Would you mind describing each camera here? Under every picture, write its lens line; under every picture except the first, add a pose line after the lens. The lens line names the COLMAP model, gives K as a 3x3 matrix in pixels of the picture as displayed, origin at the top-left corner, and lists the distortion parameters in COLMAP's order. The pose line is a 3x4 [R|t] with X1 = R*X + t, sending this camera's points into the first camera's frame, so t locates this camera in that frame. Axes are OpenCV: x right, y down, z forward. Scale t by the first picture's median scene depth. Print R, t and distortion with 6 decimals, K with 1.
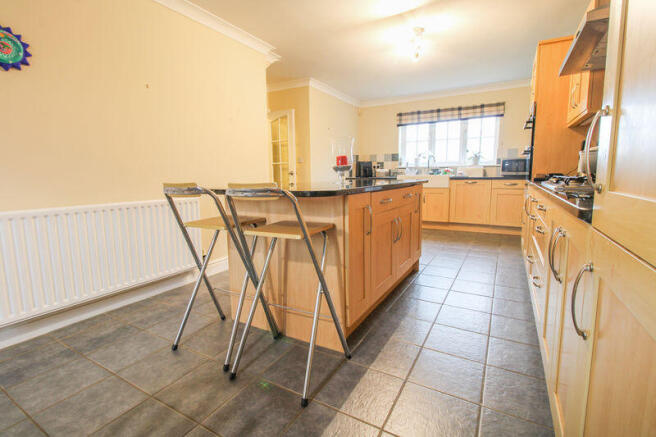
lens RADIAL K [[313.7, 0, 328.7], [0, 313.7, 215.3], [0, 0, 1]] dist [0.006096, -0.004928]
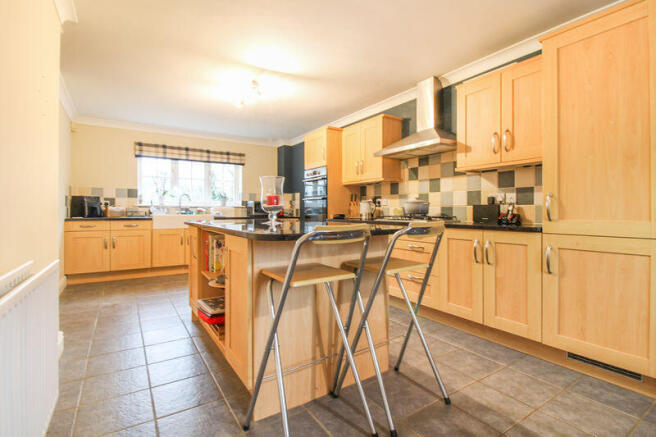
lens RADIAL K [[313.7, 0, 346.2], [0, 313.7, 214.6], [0, 0, 1]] dist [0.006096, -0.004928]
pose [[0.431895, 0.005777, 0.901906, -0.295075], [0.110012, 0.992175, -0.059036, -0.020524], [-0.895190, 0.124717, 0.427880, 0.161439]]
